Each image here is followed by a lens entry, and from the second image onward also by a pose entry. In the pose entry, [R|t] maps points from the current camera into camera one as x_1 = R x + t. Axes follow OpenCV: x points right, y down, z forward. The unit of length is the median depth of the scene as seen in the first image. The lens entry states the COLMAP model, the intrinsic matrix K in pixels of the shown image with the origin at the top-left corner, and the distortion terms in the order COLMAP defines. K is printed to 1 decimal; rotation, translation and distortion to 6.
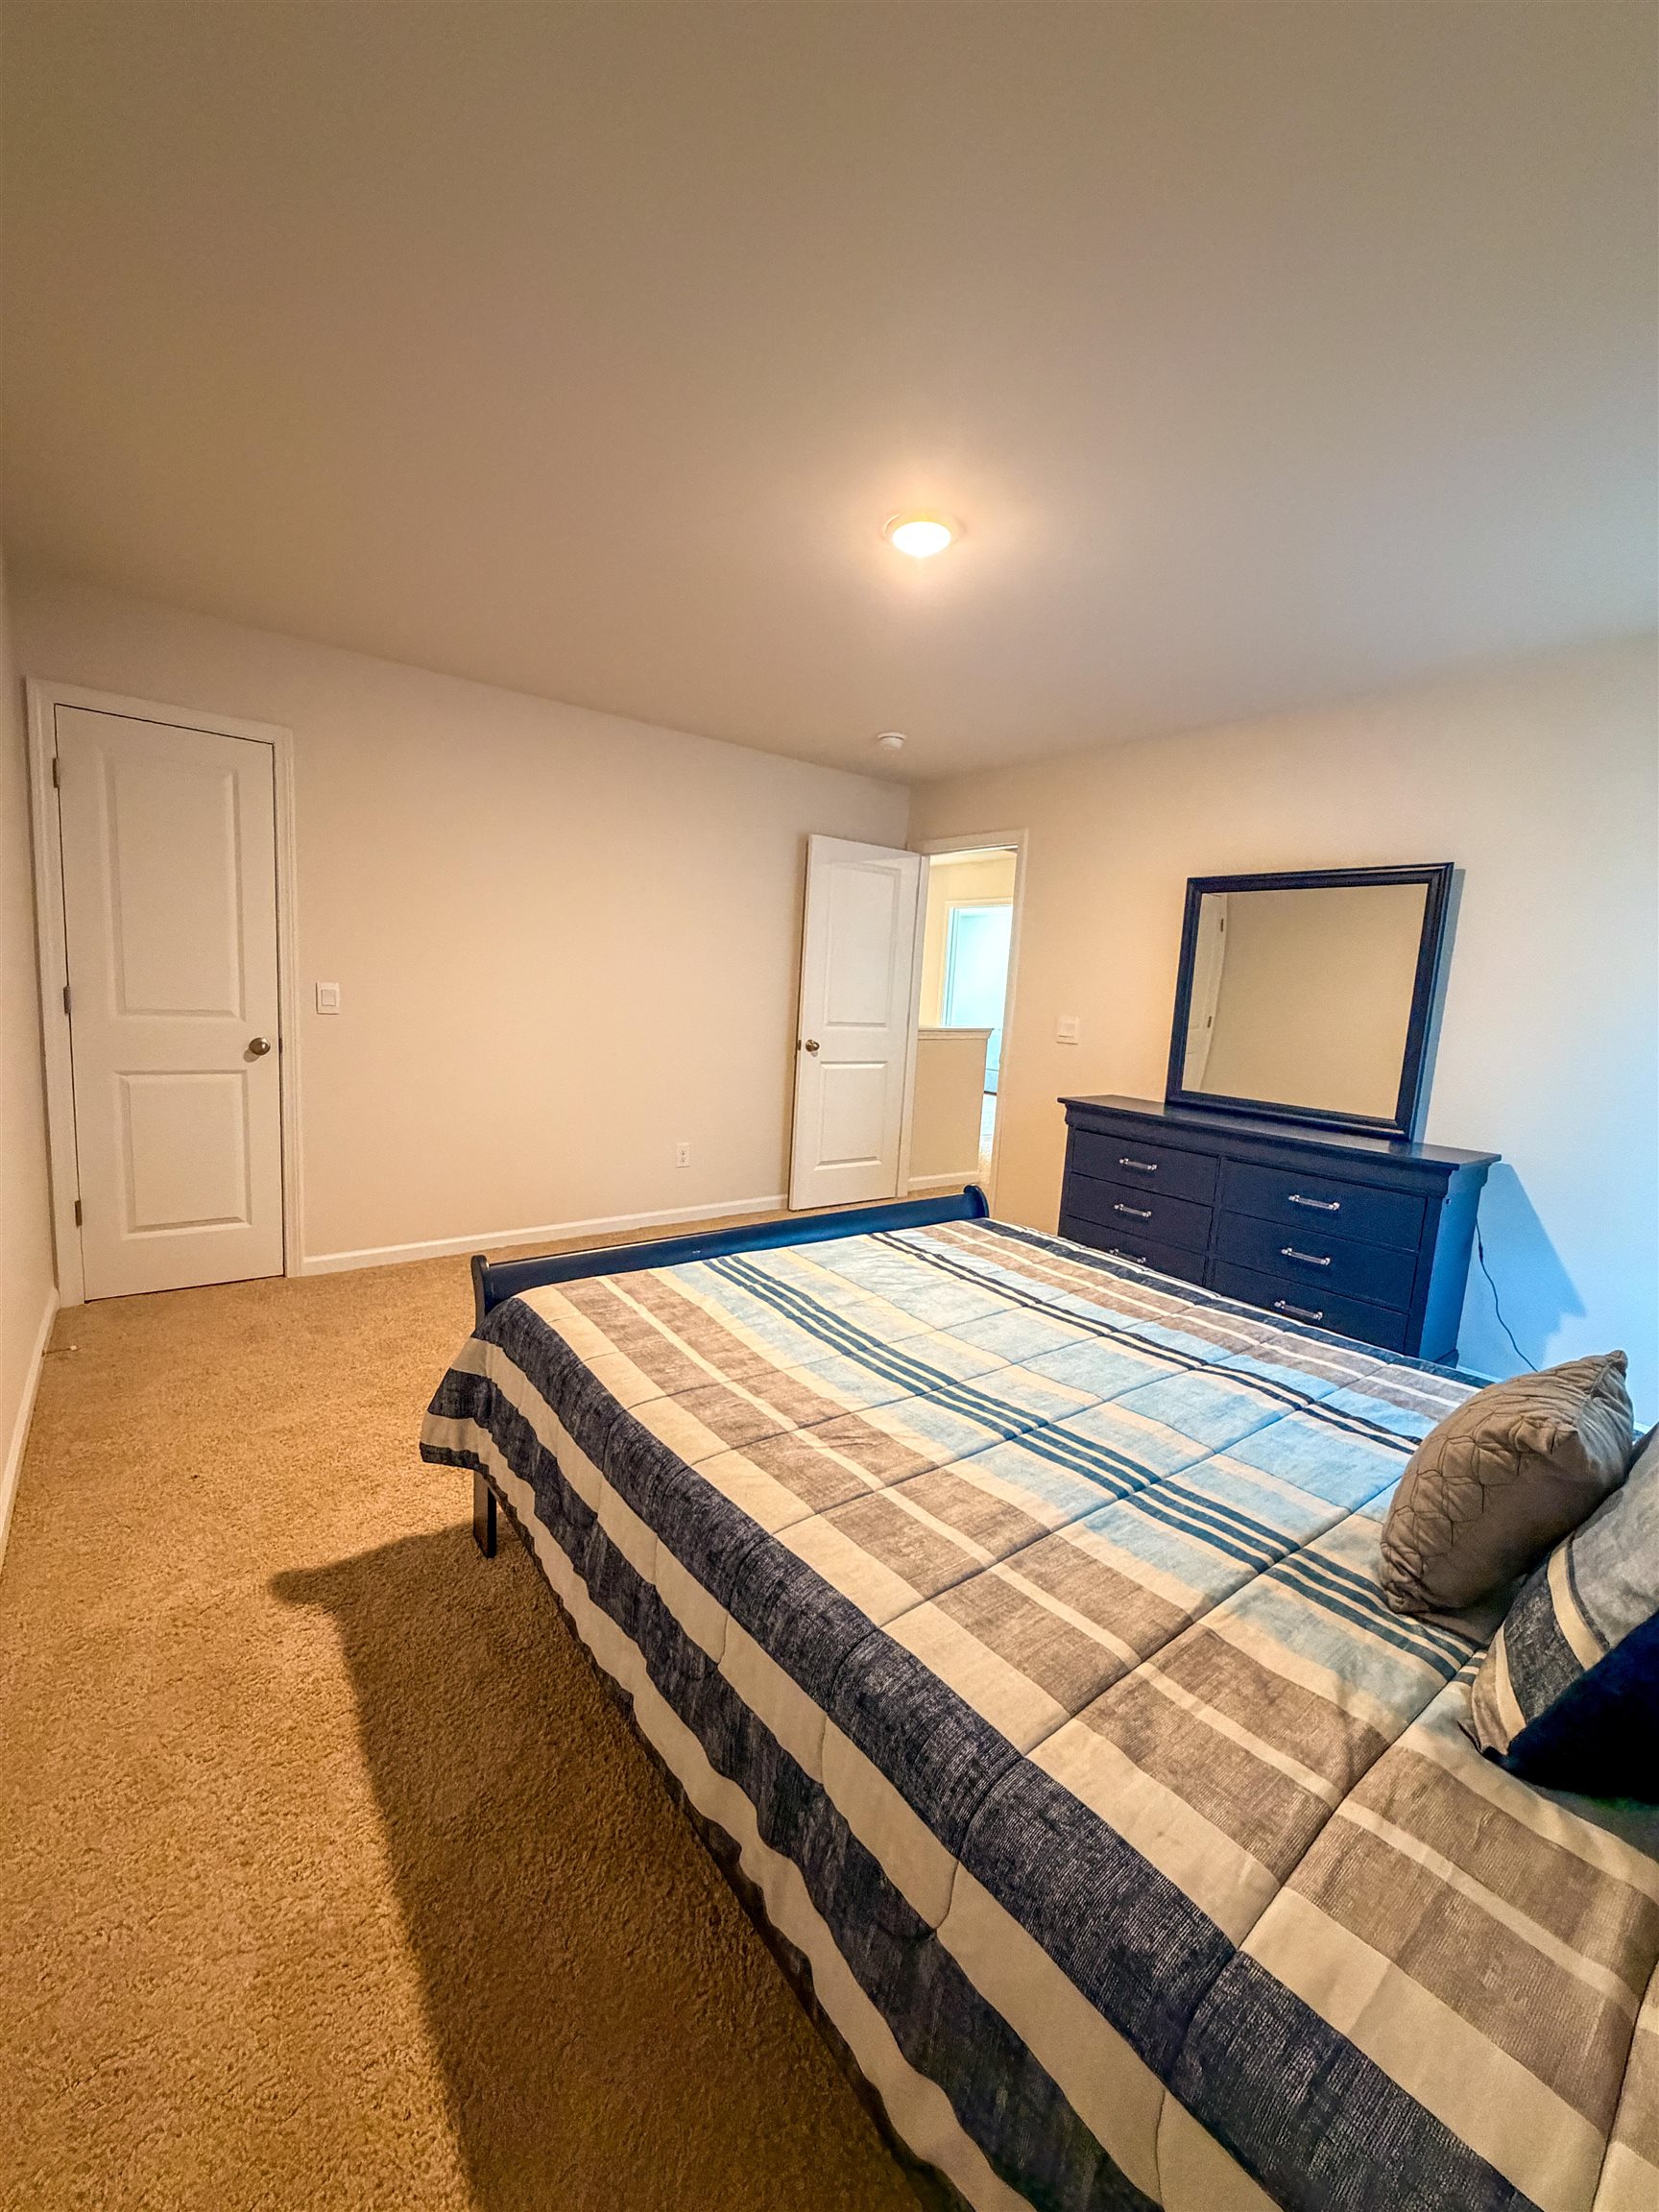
lens RADIAL K [[881.9, 0, 833.0], [0, 881.9, 1102.8], [0, 0, 1]] dist [-0.000147, 0.000551]
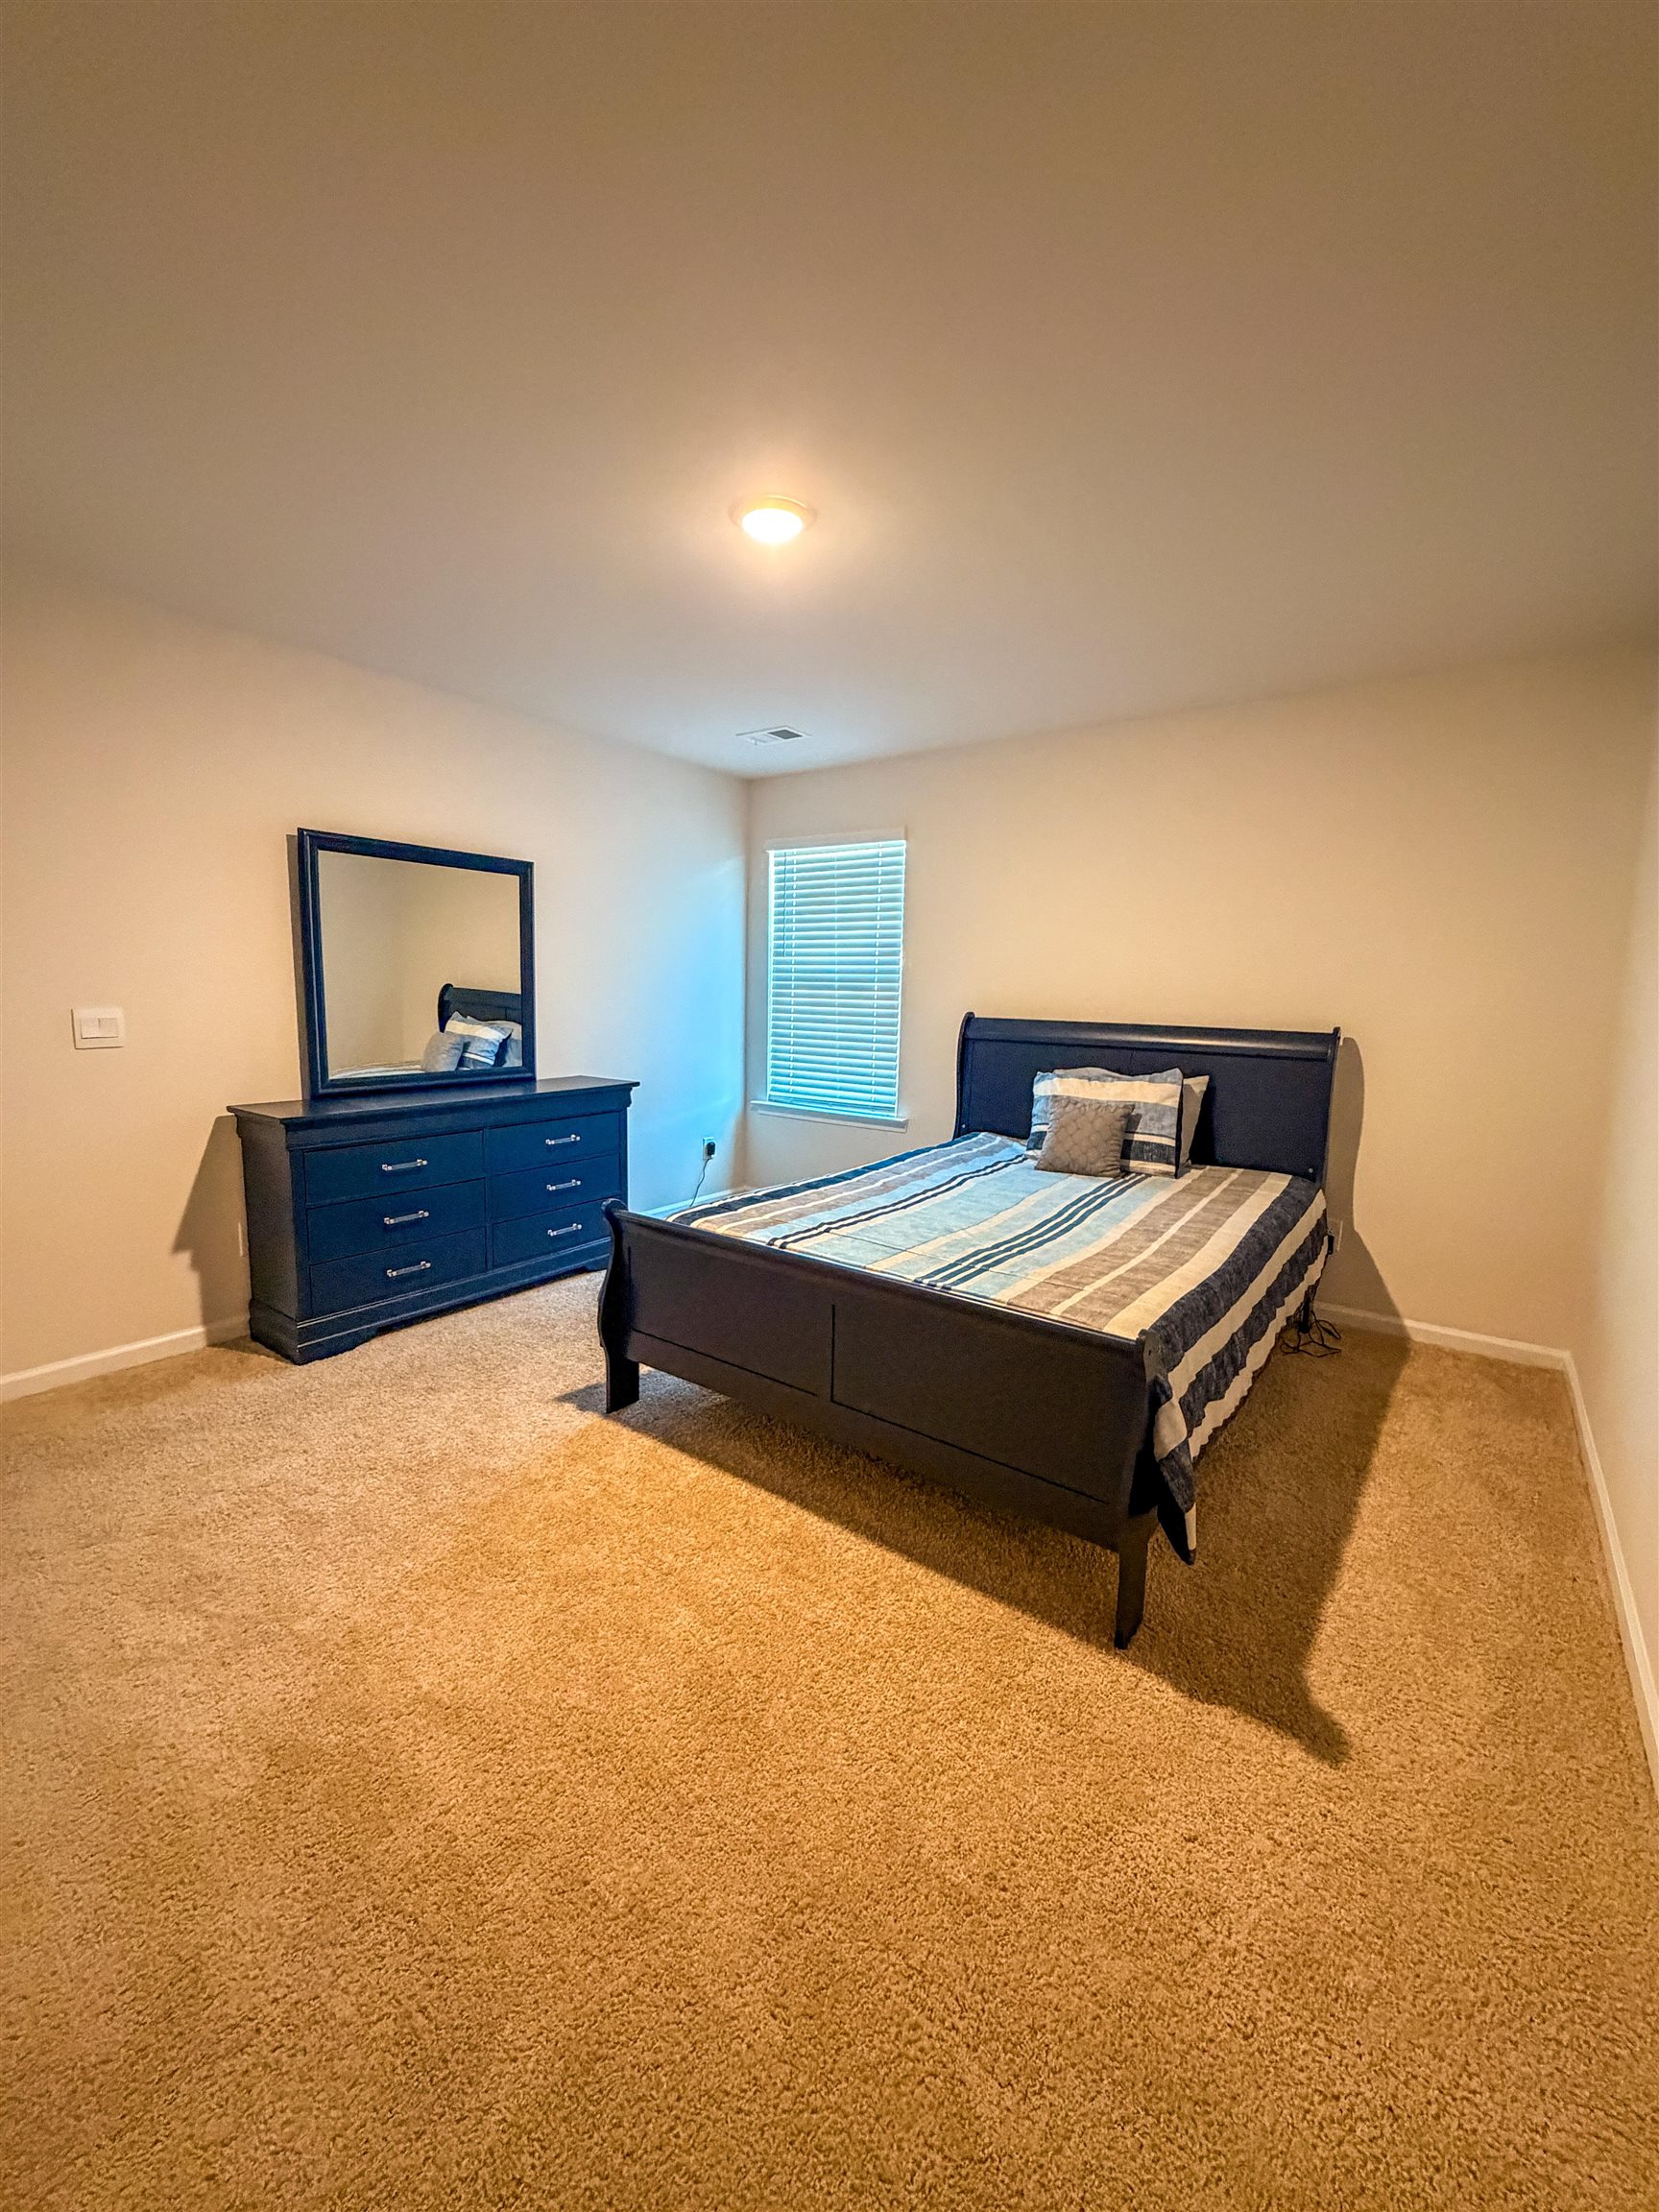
lens RADIAL K [[881.9, 0, 833.5], [0, 881.9, 1103.4], [0, 0, 1]] dist [-0.000147, 0.000551]
pose [[-0.264843, -0.188612, 0.945666, -0.988101], [0.097313, 0.970450, 0.220808, -0.241283], [-0.959369, 0.150505, -0.238663, 1.316110]]
